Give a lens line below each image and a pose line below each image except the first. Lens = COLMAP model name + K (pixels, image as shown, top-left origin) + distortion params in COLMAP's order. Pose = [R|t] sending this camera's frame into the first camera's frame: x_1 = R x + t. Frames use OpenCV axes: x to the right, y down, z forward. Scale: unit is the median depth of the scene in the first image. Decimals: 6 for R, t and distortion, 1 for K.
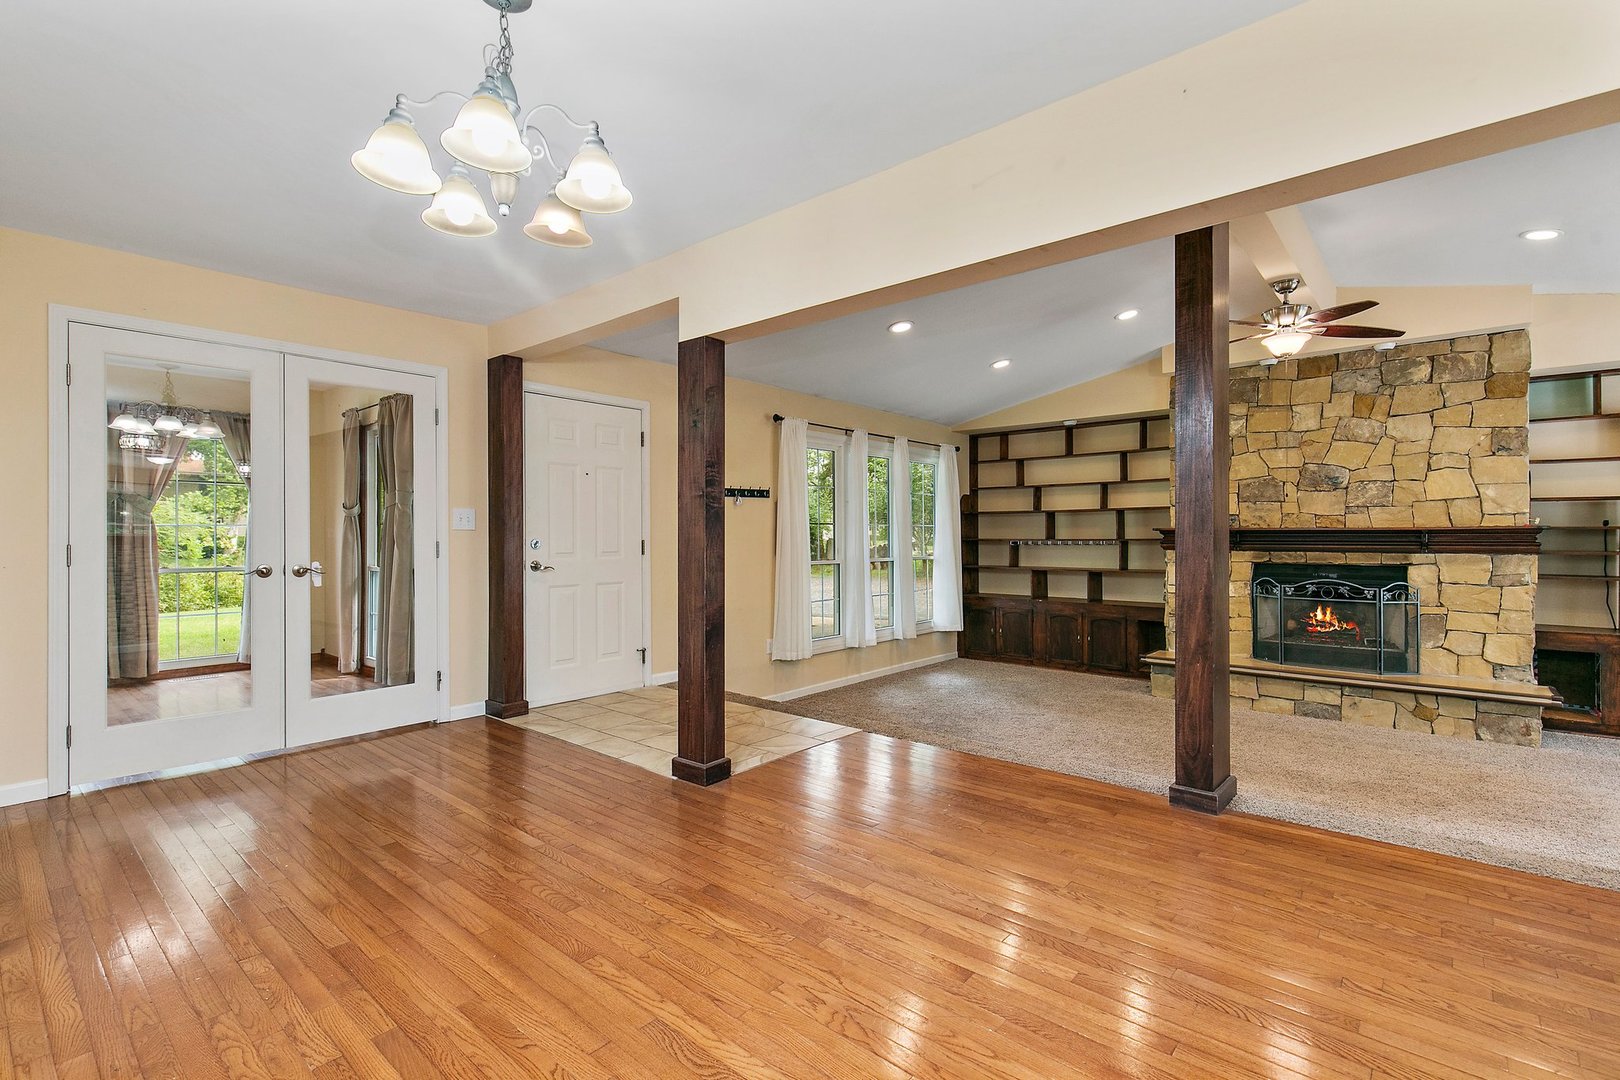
lens RADIAL K [[740.4, 0, 810.9], [0, 740.4, 531.9], [0, 0, 1]] dist [0.006175, 0.000634]
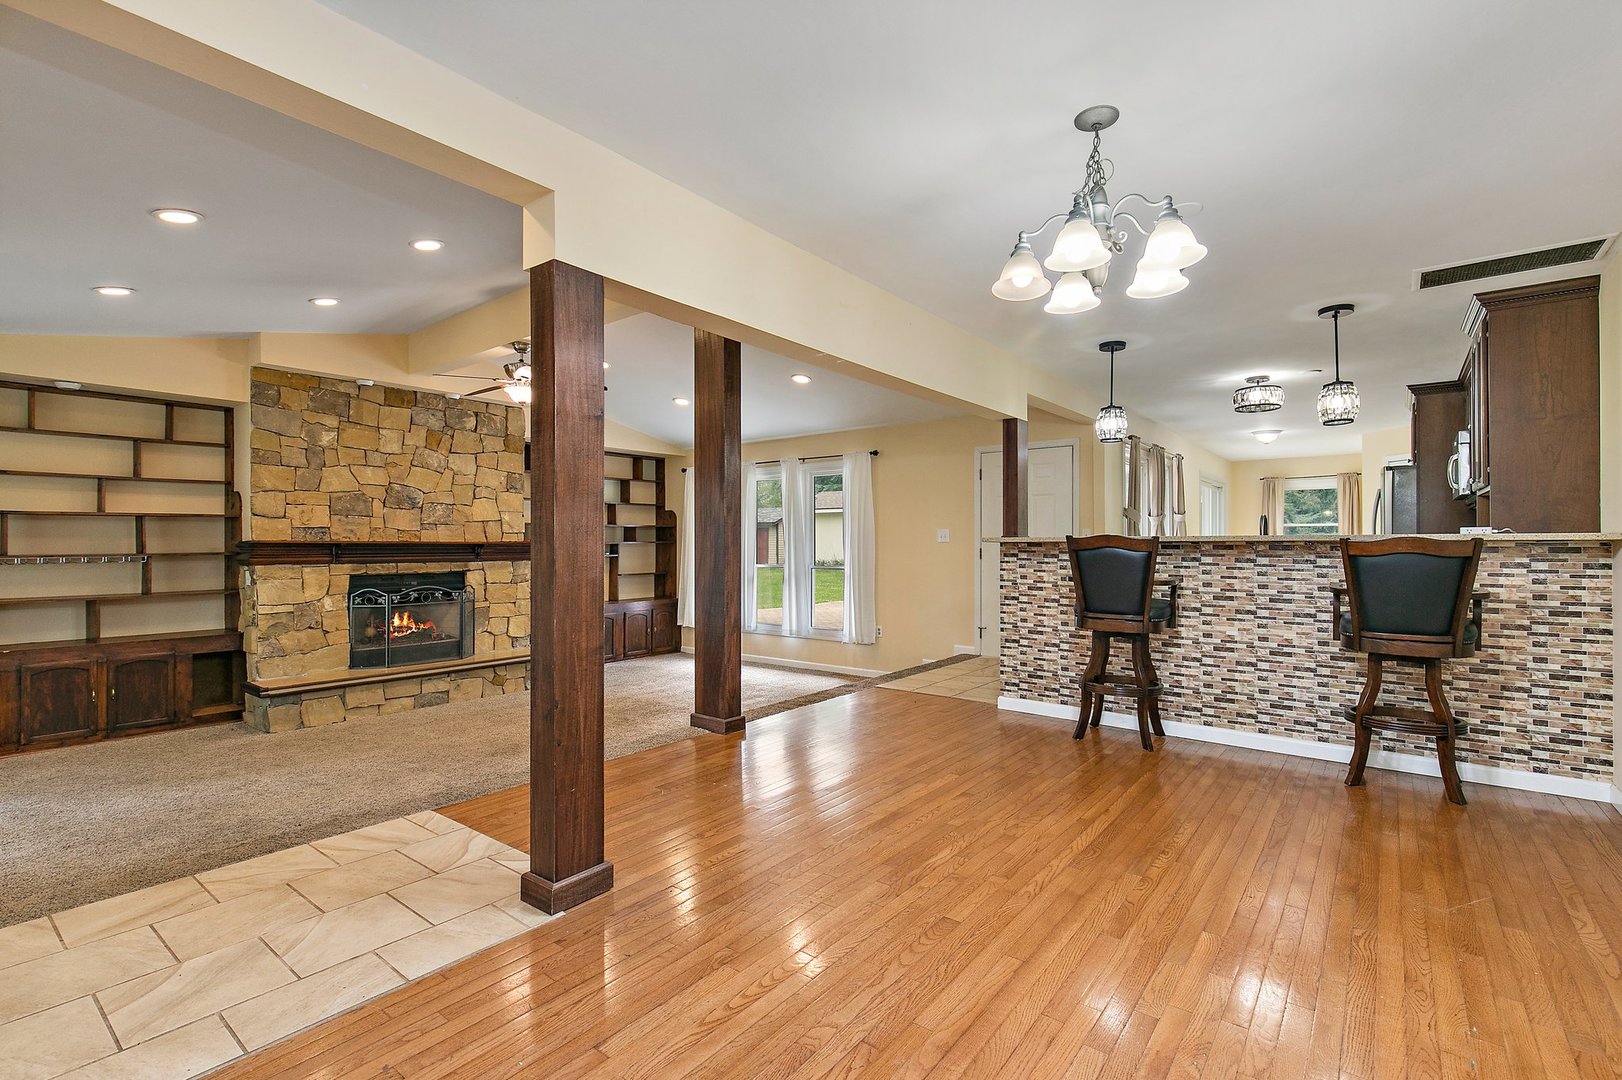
lens RADIAL K [[733.6, 0, 811.6], [0, 733.6, 544.9], [0, 0, 1]] dist [0.002715, 0.000167]
pose [[-0.044736, 0.002156, 0.998997, -0.475952], [-0.001803, 0.999996, -0.002239, 0.001047], [-0.998997, -0.001901, -0.044732, 0.449570]]
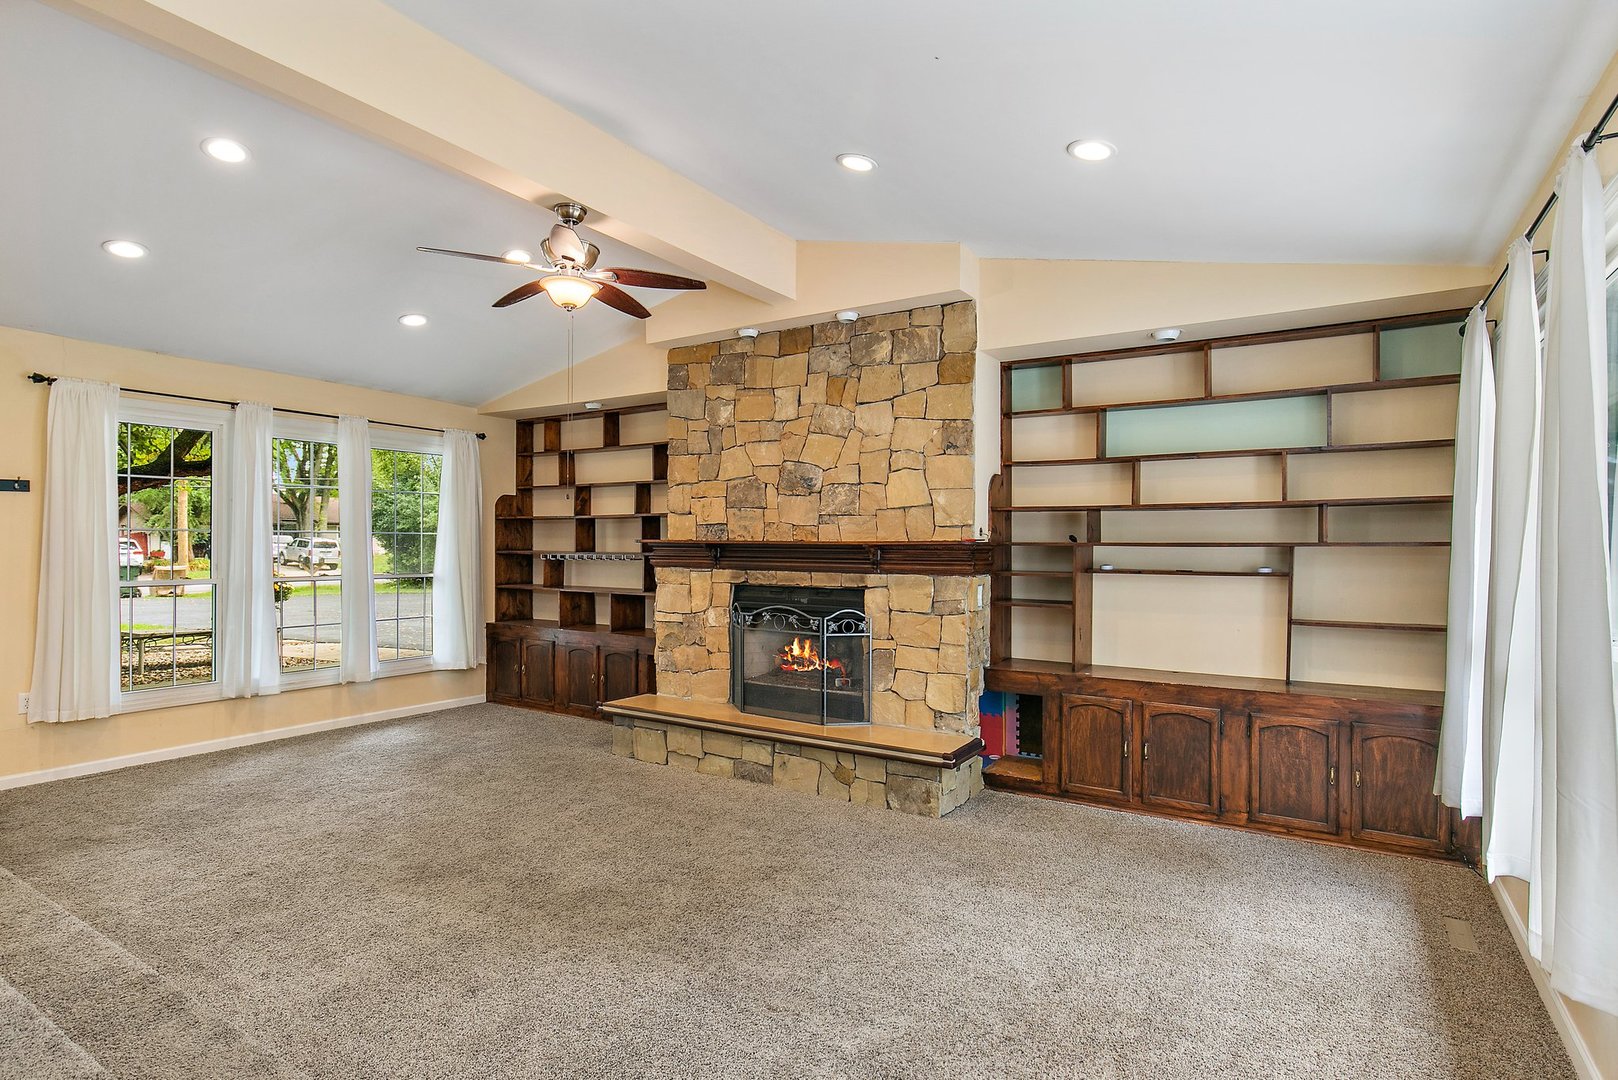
lens RADIAL K [[824.2, 0, 809.0], [0, 824.2, 540.0], [0, 0, 1]] dist [0.013573, 0.000114]
pose [[0.989588, 0.008564, 0.143674, 0.597840], [-0.008424, 0.999963, -0.001584, -0.005659], [-0.143682, 0.000357, 0.989624, 0.119626]]
